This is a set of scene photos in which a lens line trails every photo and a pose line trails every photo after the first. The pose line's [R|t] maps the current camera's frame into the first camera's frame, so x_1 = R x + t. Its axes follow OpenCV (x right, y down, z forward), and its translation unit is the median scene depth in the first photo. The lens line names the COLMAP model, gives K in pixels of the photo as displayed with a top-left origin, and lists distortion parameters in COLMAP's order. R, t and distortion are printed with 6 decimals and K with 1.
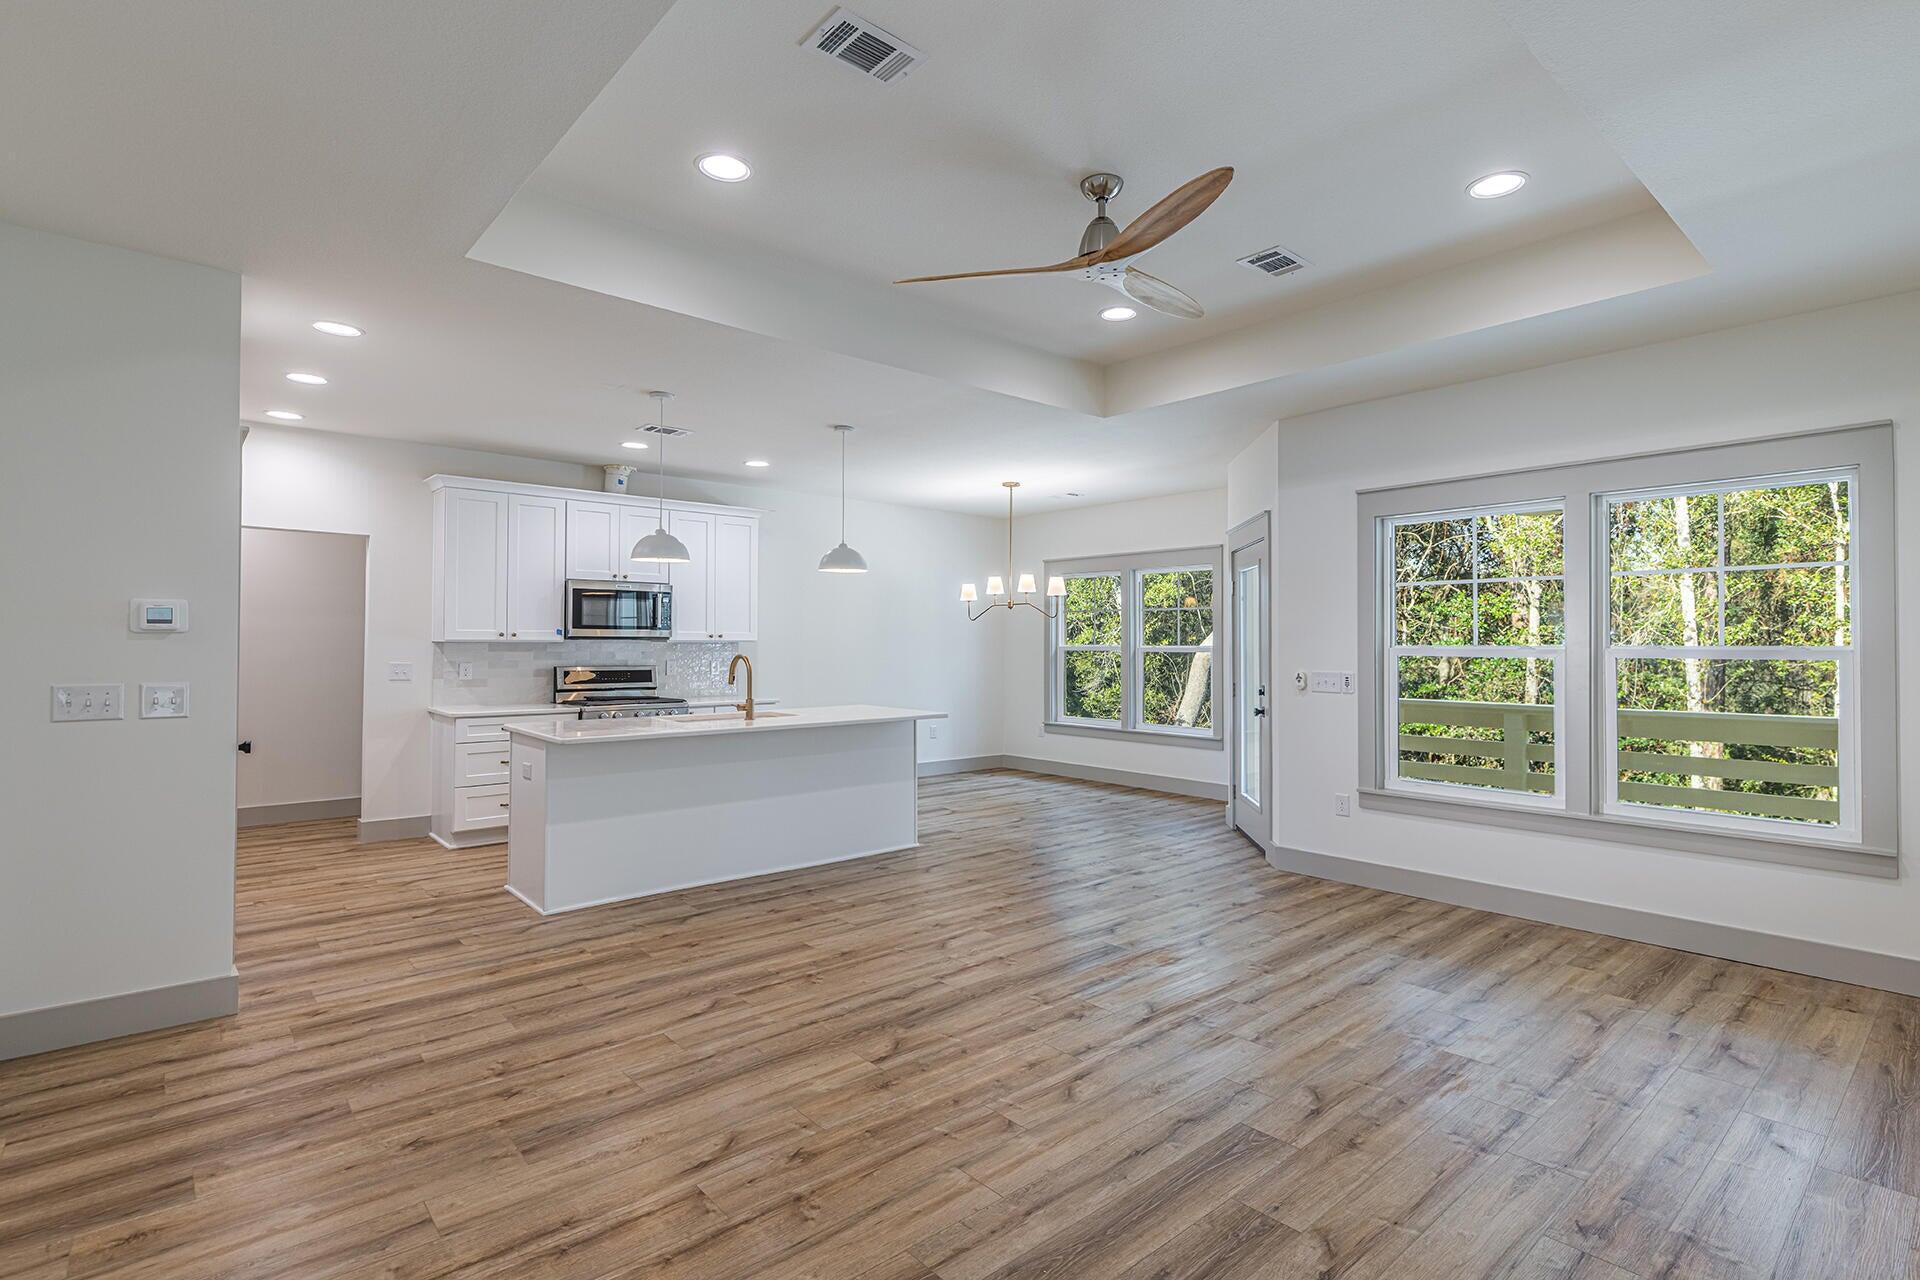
lens RADIAL K [[956.2, 0, 1066.9], [0, 956.2, 637.8], [0, 0, 1]] dist [0.013777, 0.000142]
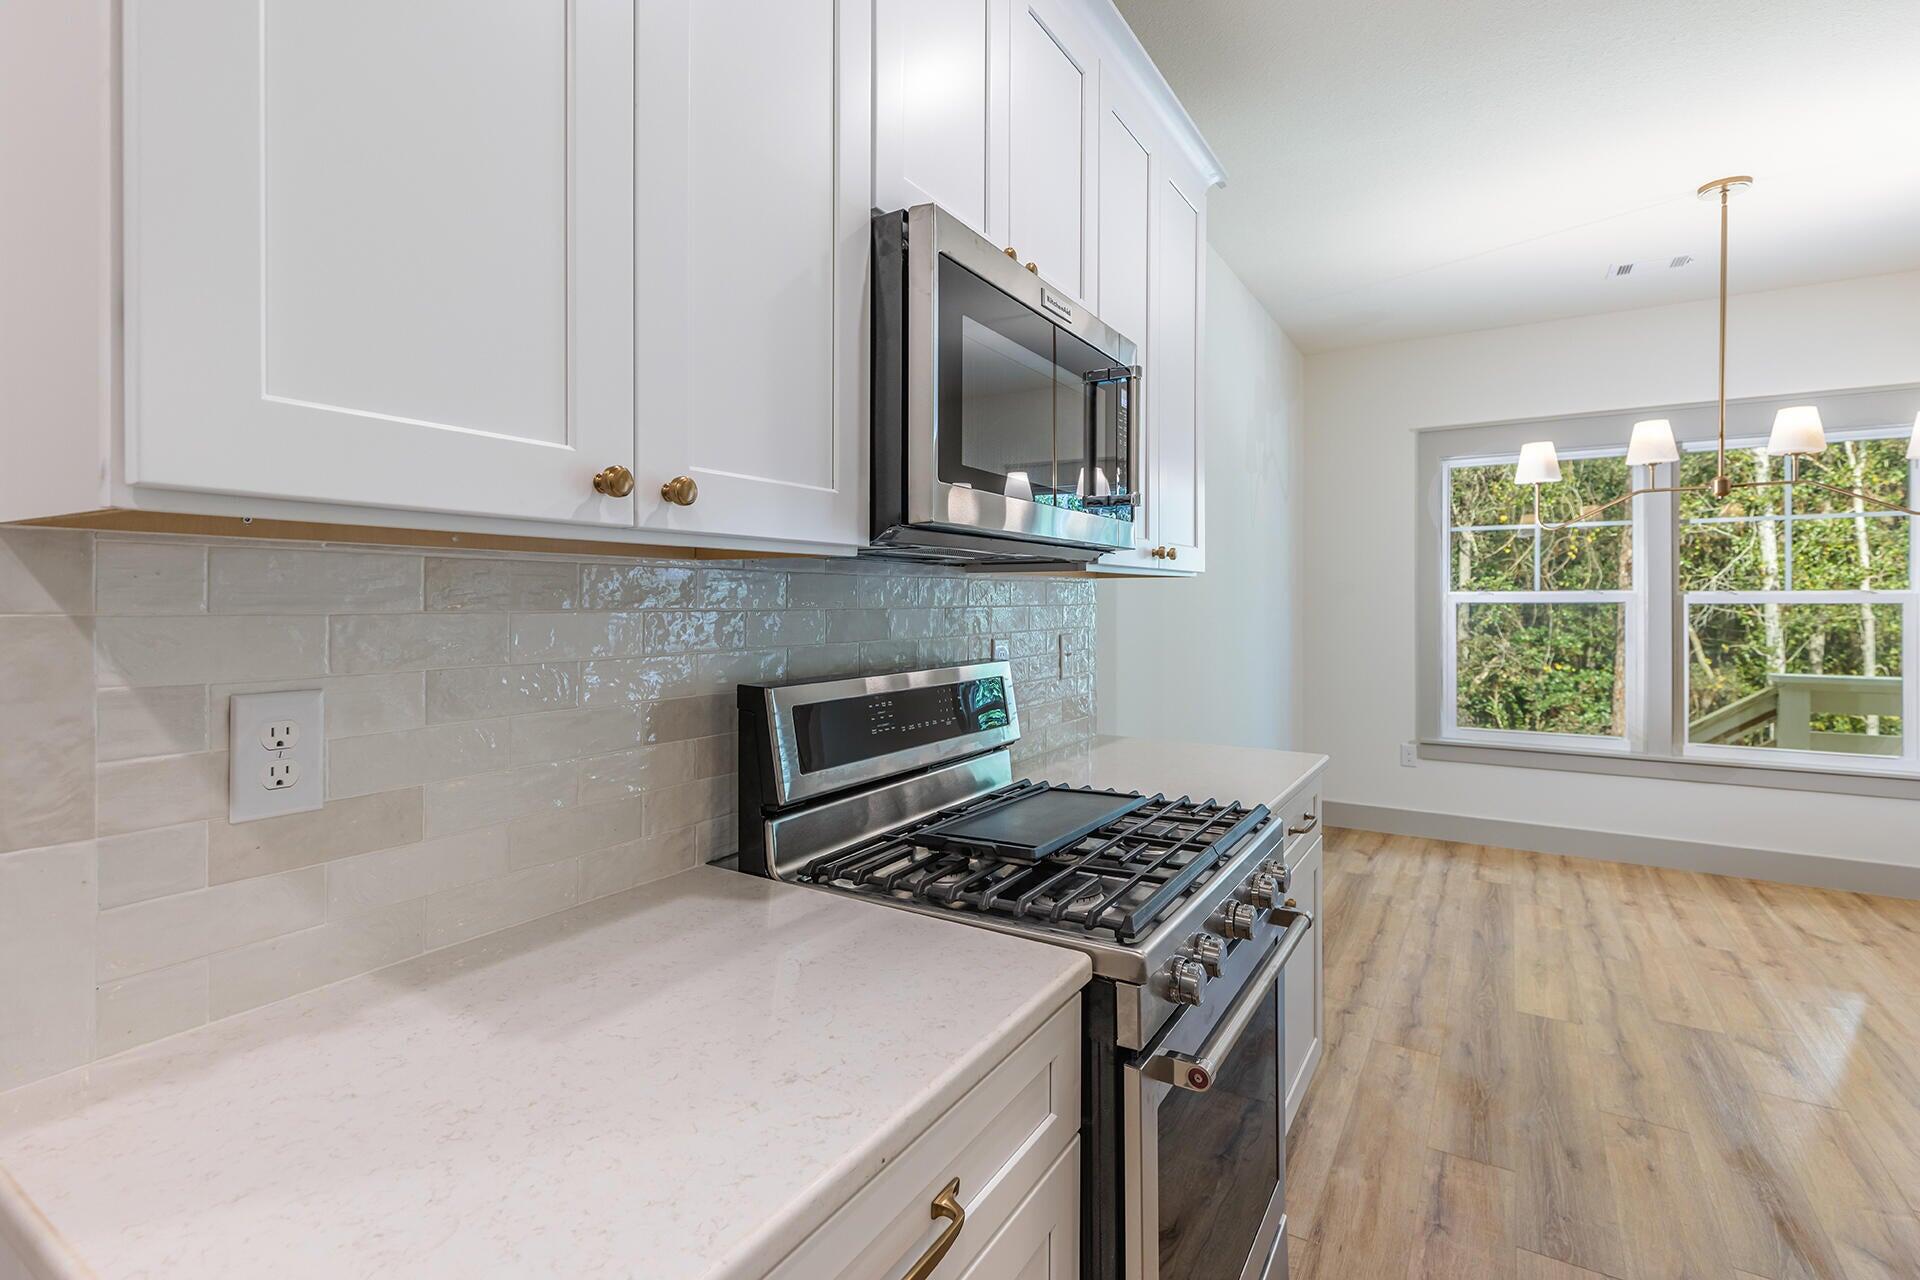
lens RADIAL K [[909.6, 0, 959.2], [0, 909.6, 607.4], [0, 0, 1]] dist [0.029259, -0.000143]
pose [[0.974374, -0.006192, 0.224848, -0.529742], [0.003825, 0.999933, 0.010960, 0.012076], [-0.224901, -0.009819, 0.974332, 0.803626]]
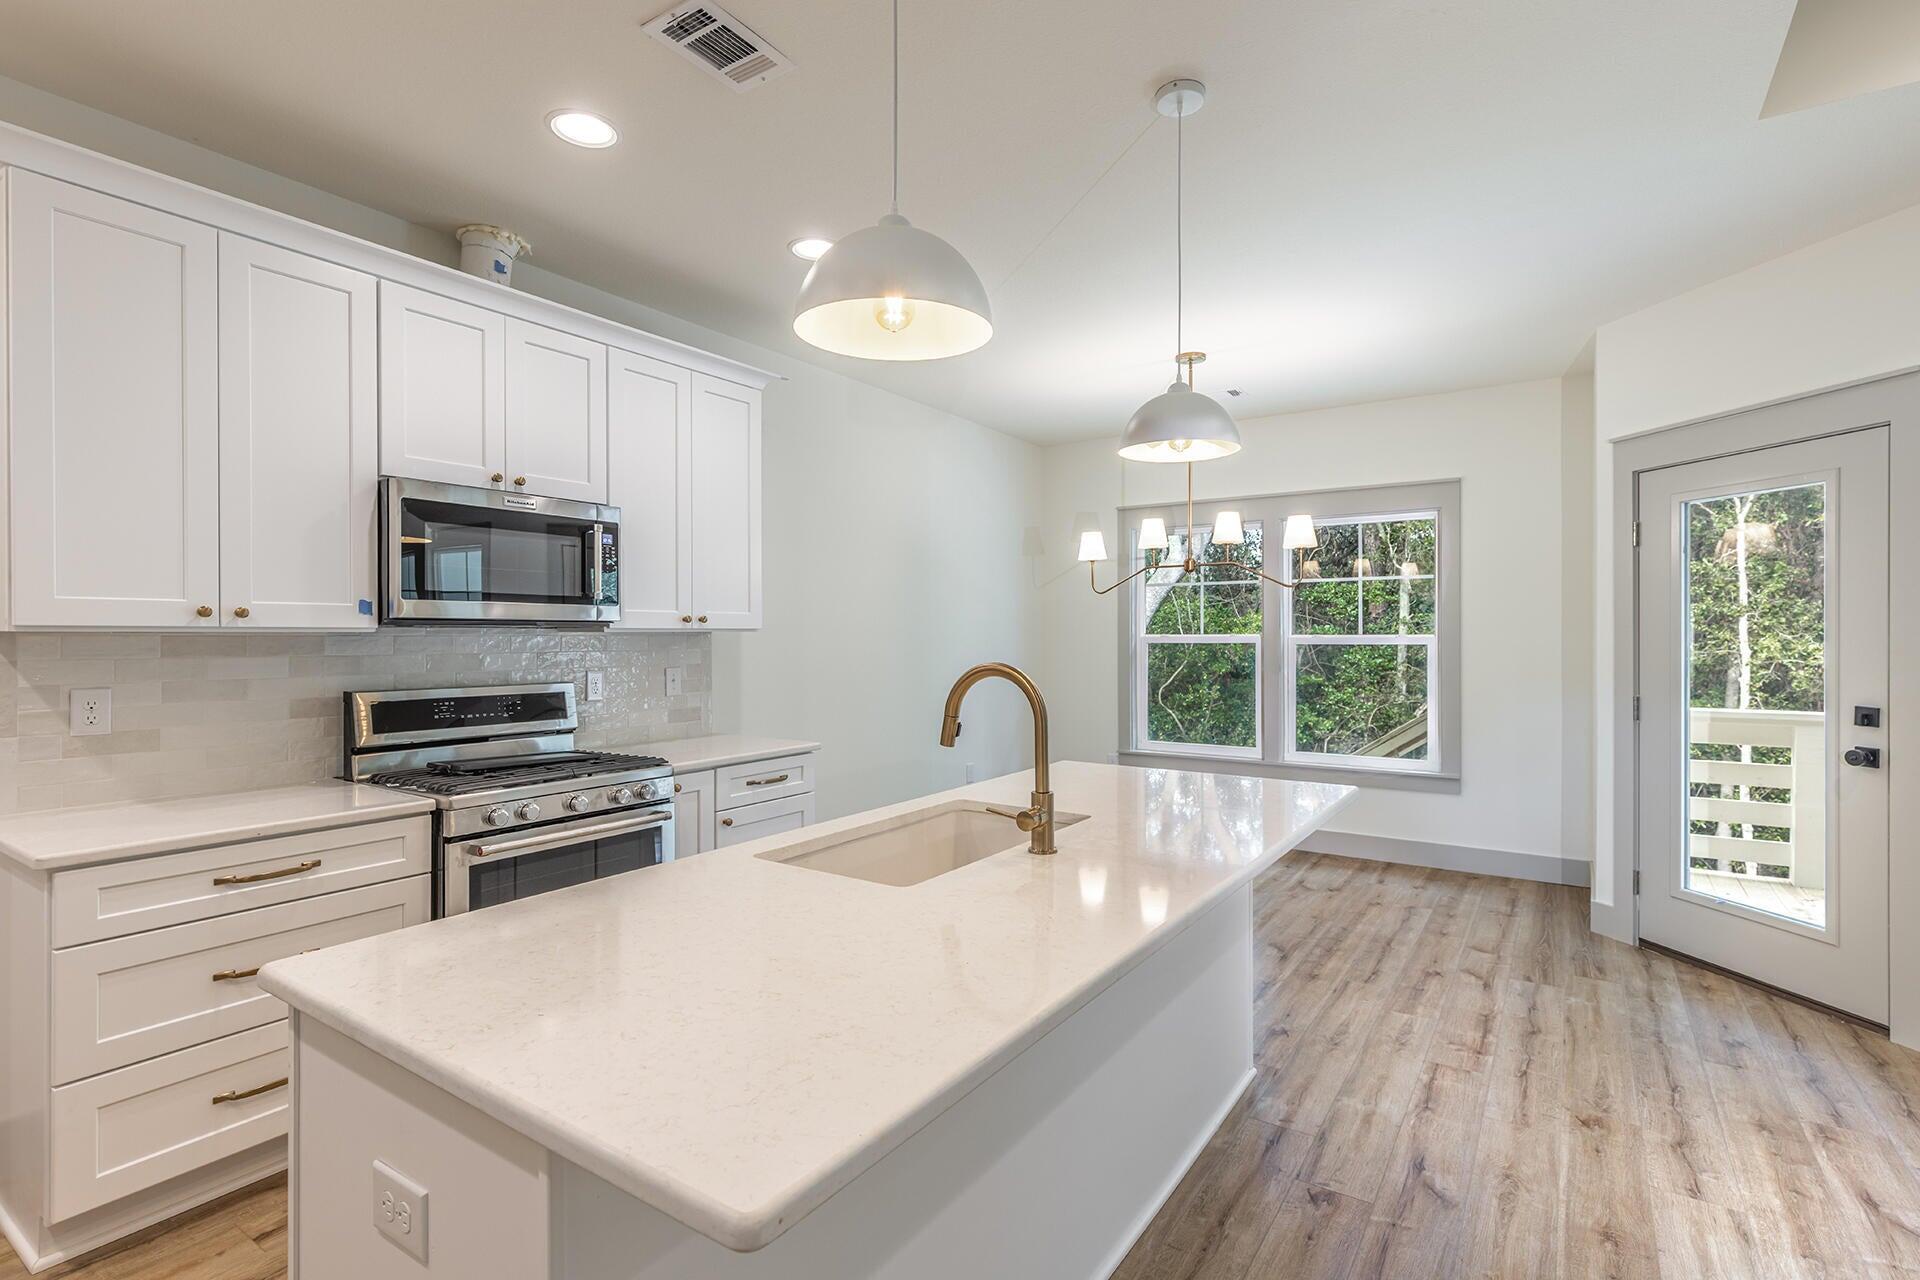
lens RADIAL K [[910.8, 0, 968.6], [0, 910.8, 640.8], [0, 0, 1]] dist [0.009106, 0.000556]
pose [[0.982133, -0.006523, 0.188076, -0.342734], [0.004303, 0.999916, 0.012209, 0.004396], [-0.188140, -0.011182, 0.982079, 0.560724]]
